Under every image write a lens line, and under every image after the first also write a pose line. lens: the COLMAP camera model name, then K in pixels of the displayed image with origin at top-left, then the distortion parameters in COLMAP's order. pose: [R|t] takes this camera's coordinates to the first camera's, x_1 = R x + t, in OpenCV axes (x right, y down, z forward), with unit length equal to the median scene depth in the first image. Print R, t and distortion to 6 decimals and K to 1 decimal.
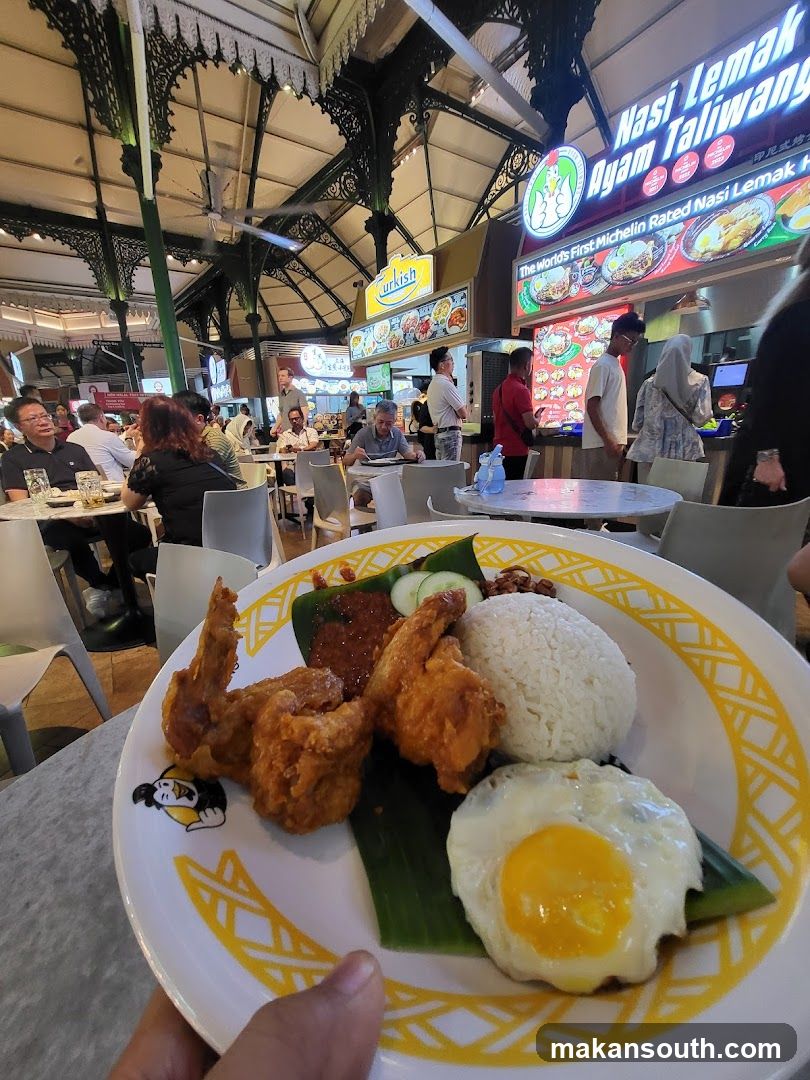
lens RADIAL K [[428.5, 0, 405.0], [0, 428.5, 540.0], [0, 0, 1]] dist [0.000488, 0.000075]
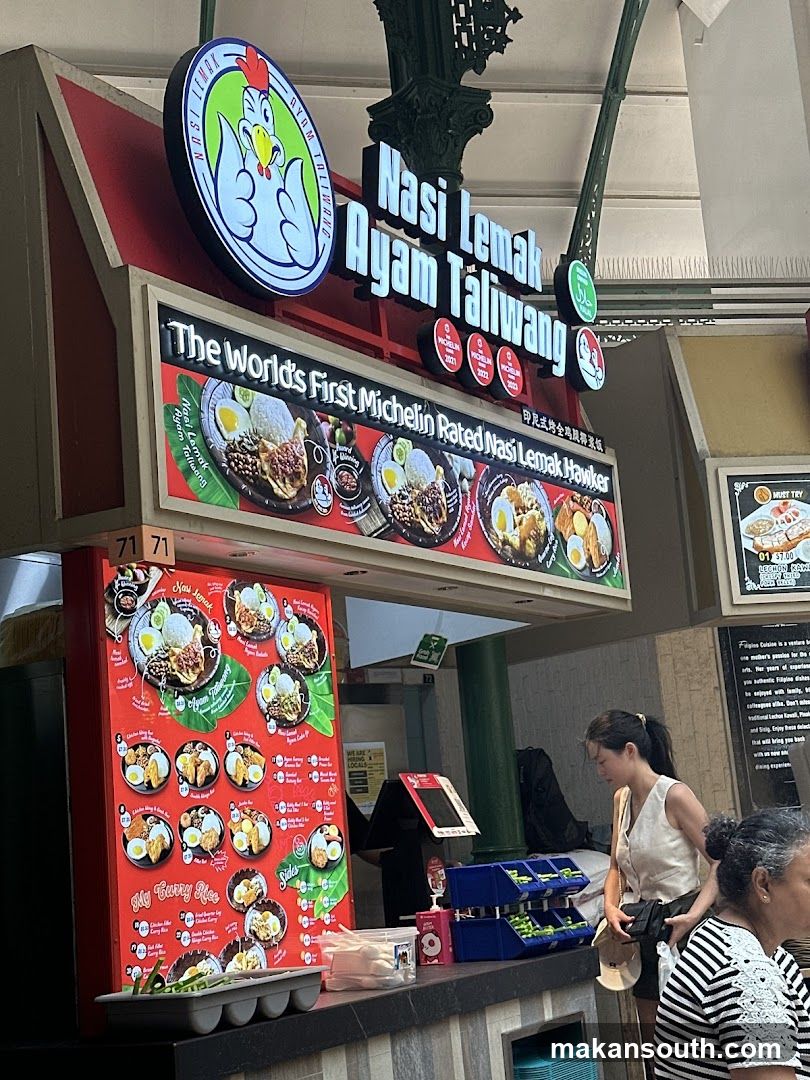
lens RADIAL K [[1682.5, 0, 405.0], [0, 1682.5, 540.0], [0, 0, 1]] dist [0.134498, -0.056896]
pose [[-0.403295, 0.238514, 0.883439, -0.743402], [0.343757, 0.934211, -0.095295, -0.494610], [-0.848047, 0.265256, -0.458754, 1.731339]]
